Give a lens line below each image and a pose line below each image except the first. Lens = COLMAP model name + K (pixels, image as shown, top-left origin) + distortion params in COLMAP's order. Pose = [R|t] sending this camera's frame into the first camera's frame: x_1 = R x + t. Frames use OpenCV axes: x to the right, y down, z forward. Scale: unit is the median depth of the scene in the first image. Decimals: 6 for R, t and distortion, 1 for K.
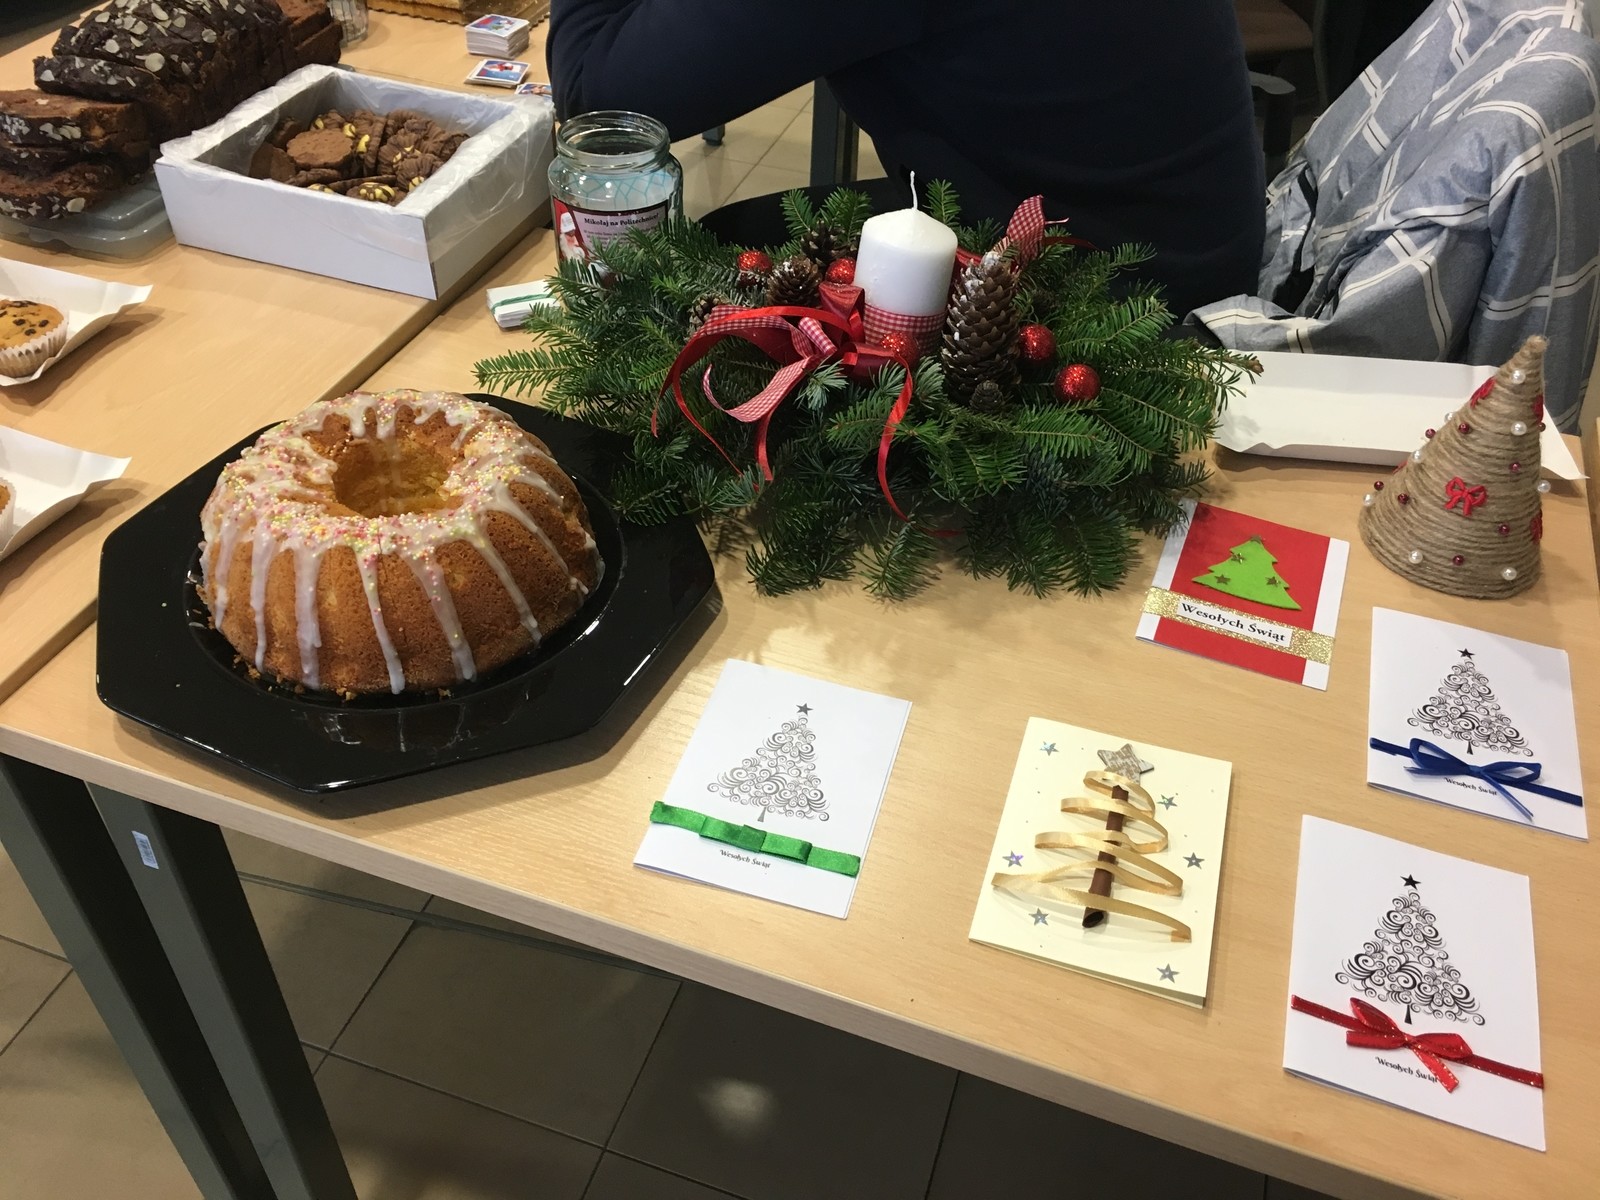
lens RADIAL K [[1368.2, 0, 800.0], [0, 1368.2, 600.0], [0, 0, 1]] dist [0.083115, -0.118993]
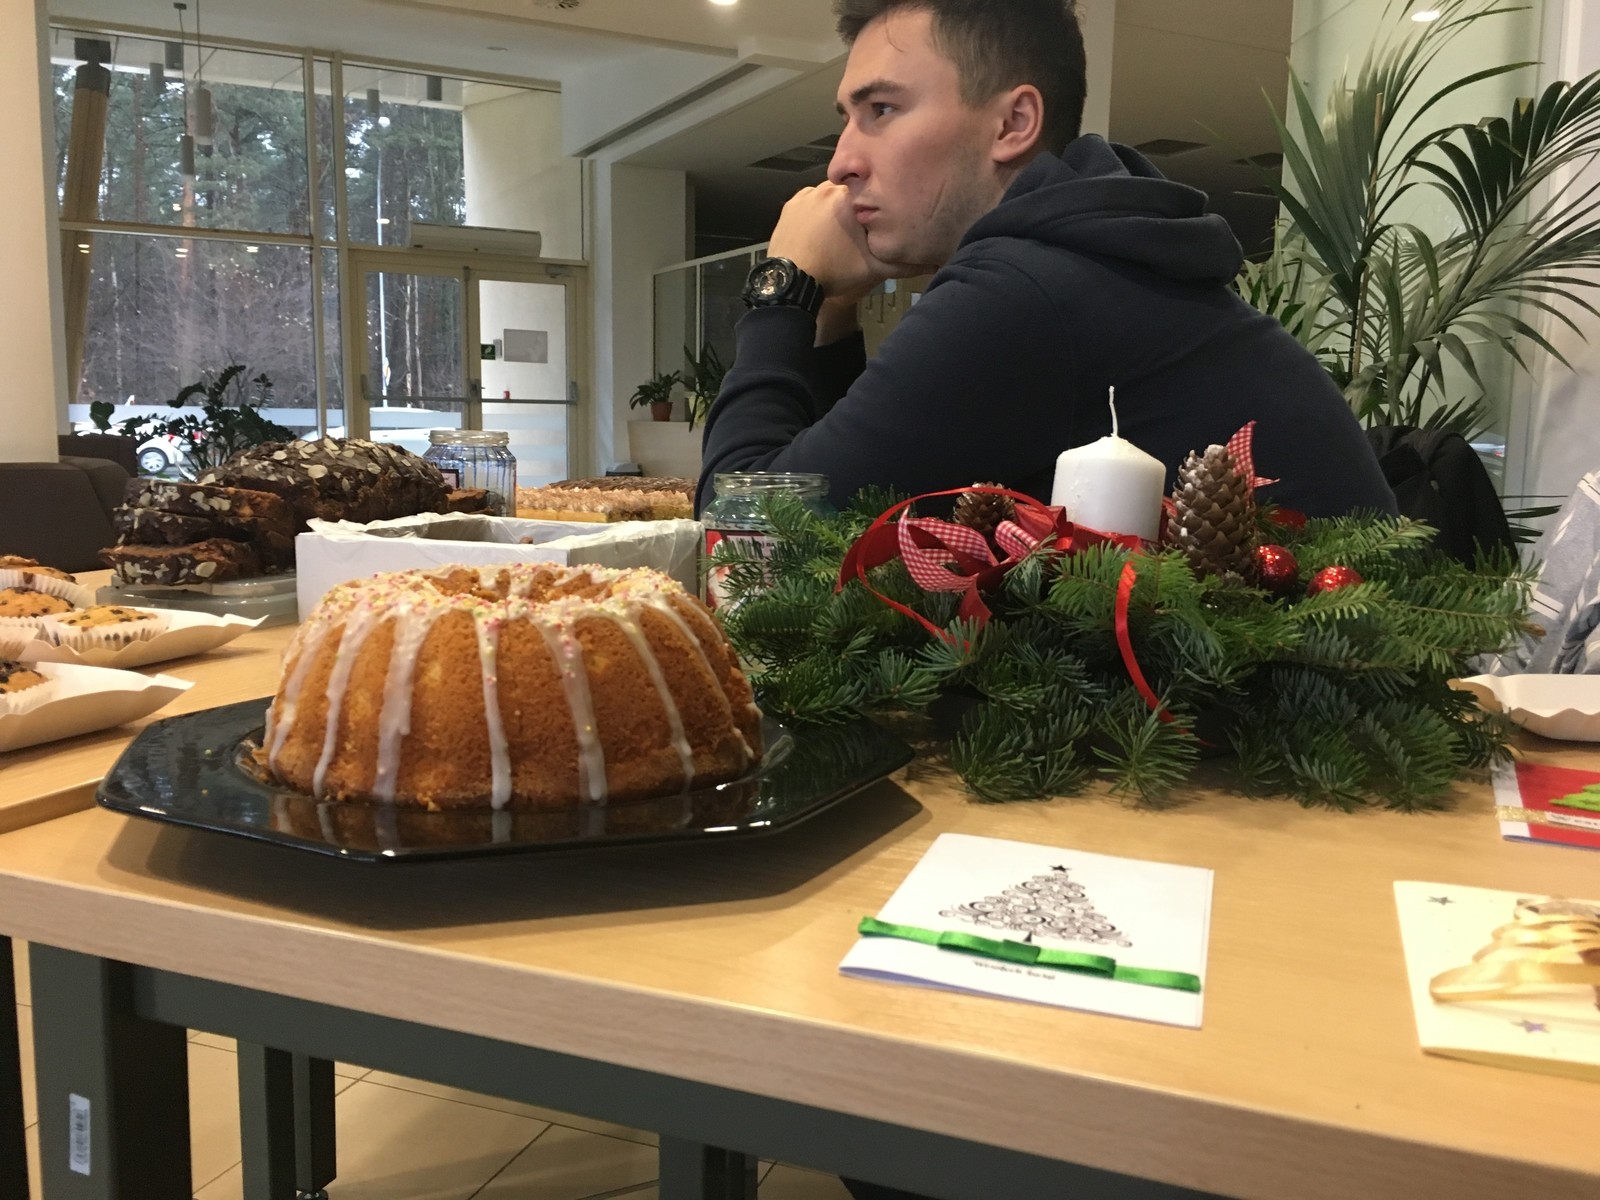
lens RADIAL K [[1368.2, 0, 800.0], [0, 1368.2, 600.0], [0, 0, 1]] dist [0.083115, -0.118993]
pose [[0.998954, -0.012286, -0.044052, -0.100798], [-0.014966, 0.822383, -0.568737, 0.382775], [0.043215, 0.568801, 0.821339, 0.351268]]
